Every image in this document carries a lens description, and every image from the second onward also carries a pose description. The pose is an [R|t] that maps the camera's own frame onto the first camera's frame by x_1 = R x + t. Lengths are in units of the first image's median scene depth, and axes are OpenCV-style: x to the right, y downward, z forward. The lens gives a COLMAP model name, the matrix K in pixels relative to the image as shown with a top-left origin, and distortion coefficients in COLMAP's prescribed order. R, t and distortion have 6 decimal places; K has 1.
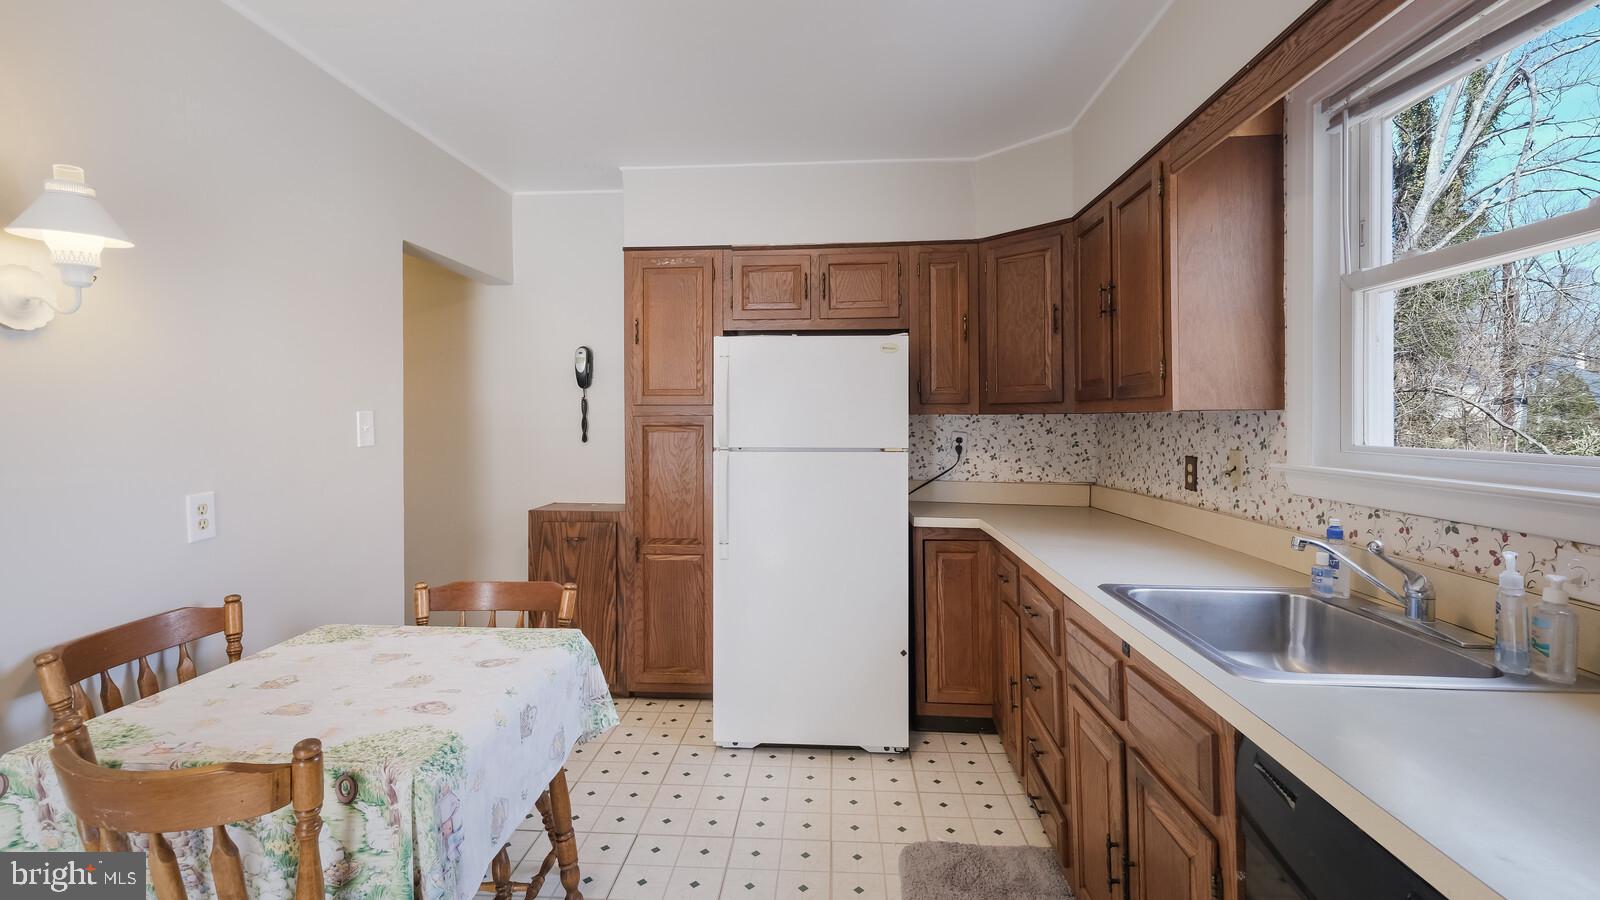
lens RADIAL K [[707.4, 0, 790.8], [0, 707.4, 421.3], [0, 0, 1]] dist [0.005486, -0.000502]
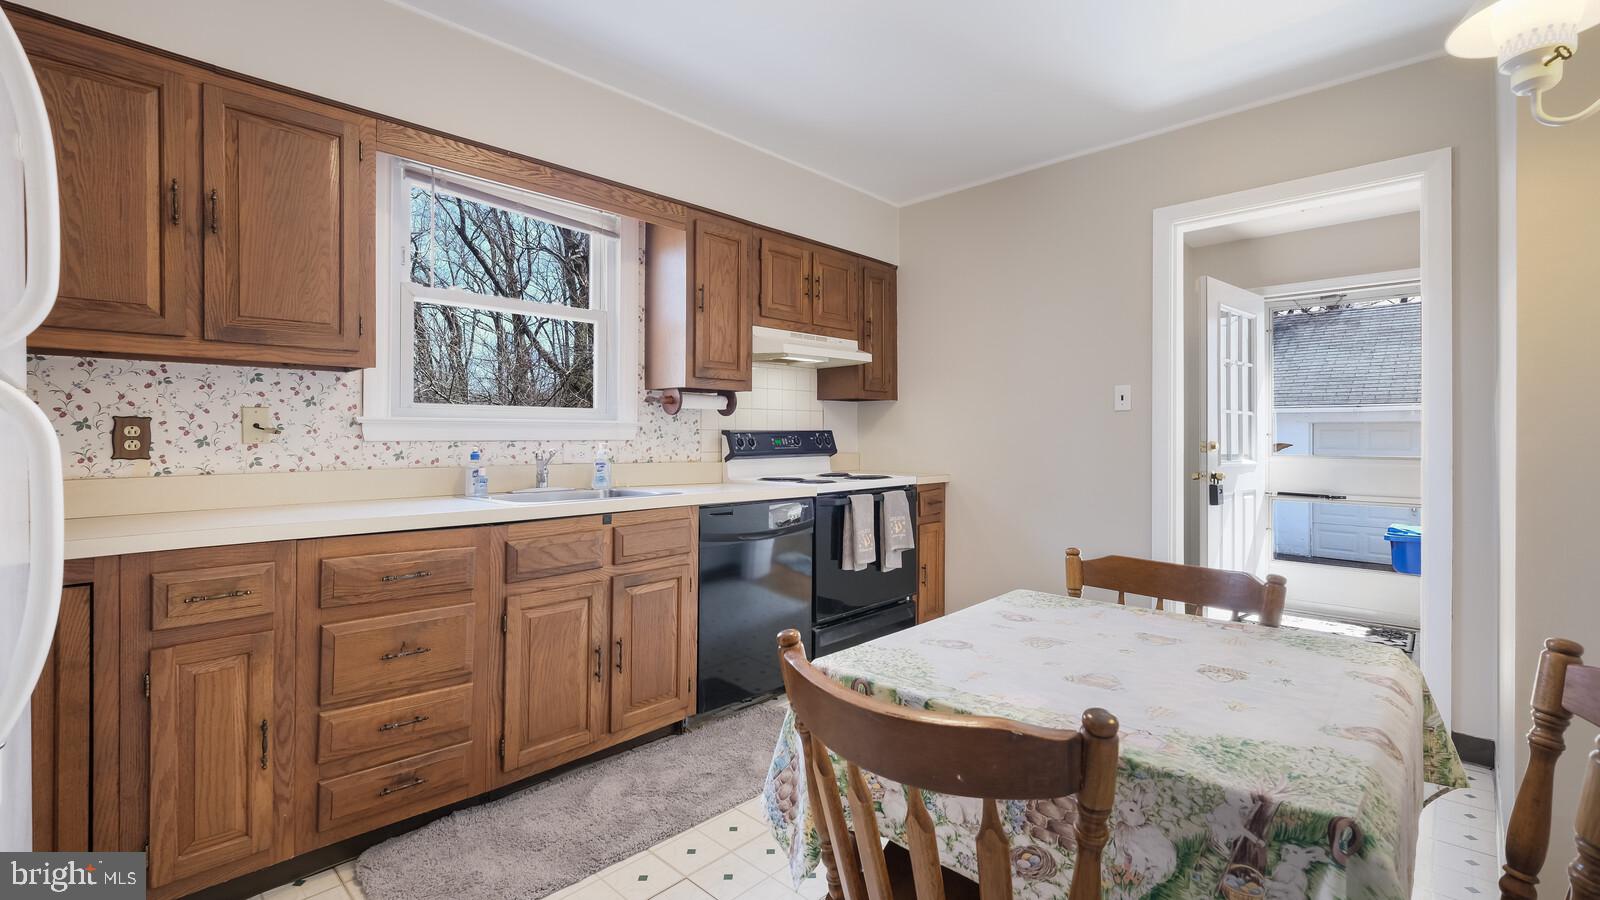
lens RADIAL K [[707.4, 0, 797.7], [0, 707.4, 437.0], [0, 0, 1]] dist [0.005486, -0.000502]
pose [[-0.763696, 0.002695, 0.645571, -0.476385], [0.004618, 0.999989, 0.001290, 0.067839], [-0.645560, 0.003967, -0.763699, 1.022899]]
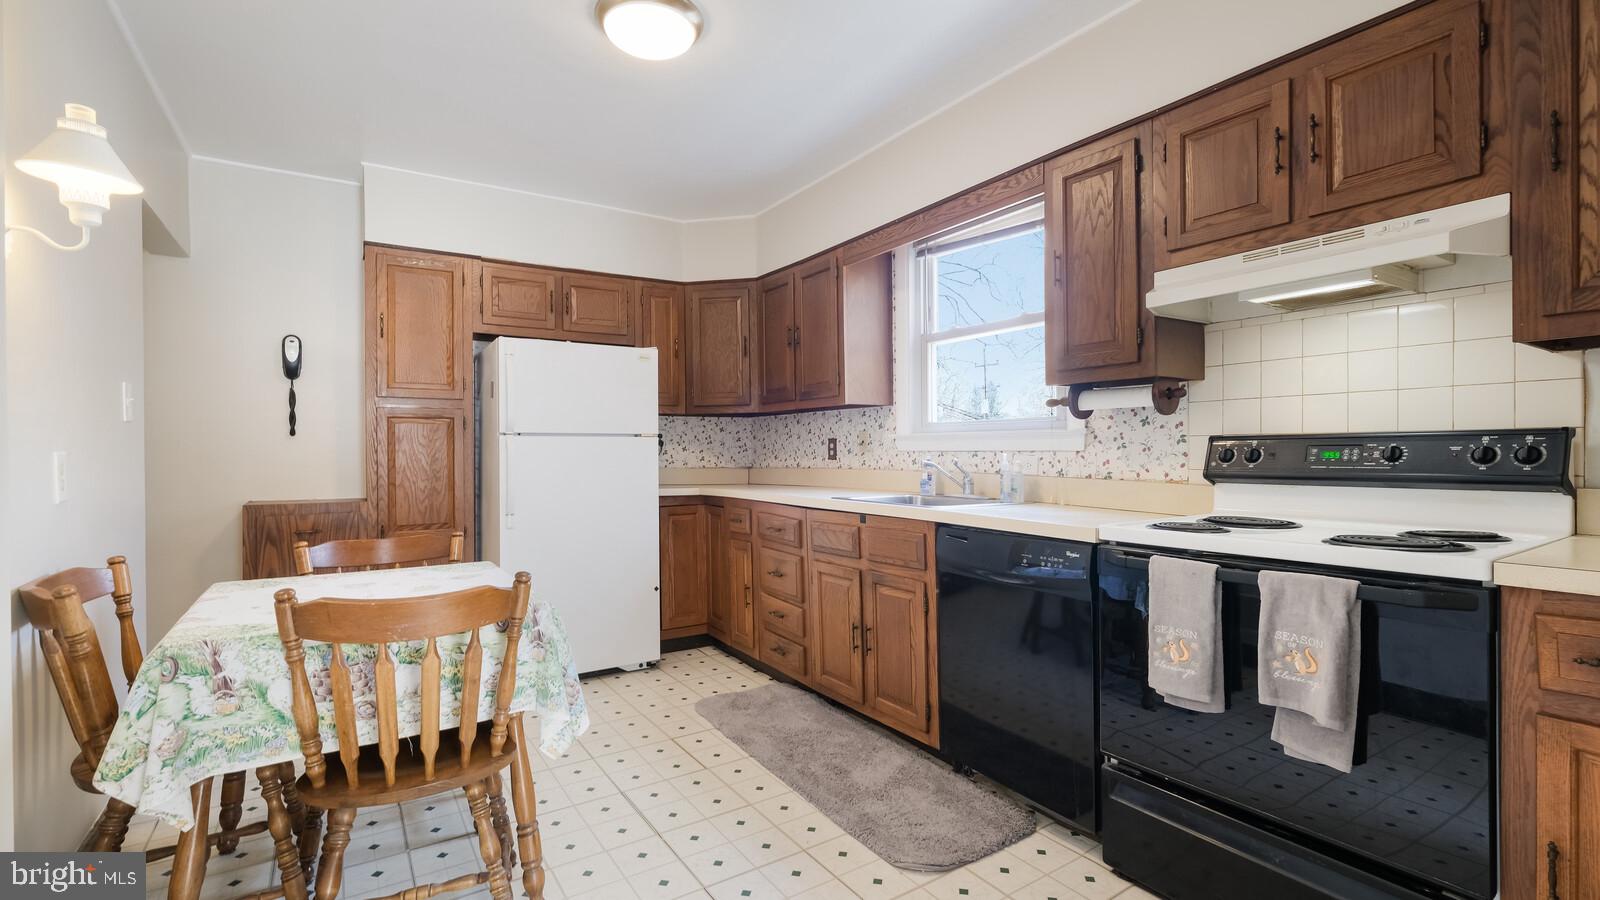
lens RADIAL K [[707.4, 0, 785.1], [0, 707.4, 450.1], [0, 0, 1]] dist [0.005486, -0.000502]
pose [[0.809171, -0.001595, 0.587572, -0.421859], [0.004654, 0.999982, -0.003695, 0.073680], [-0.587555, 0.005725, 0.809164, -0.213887]]
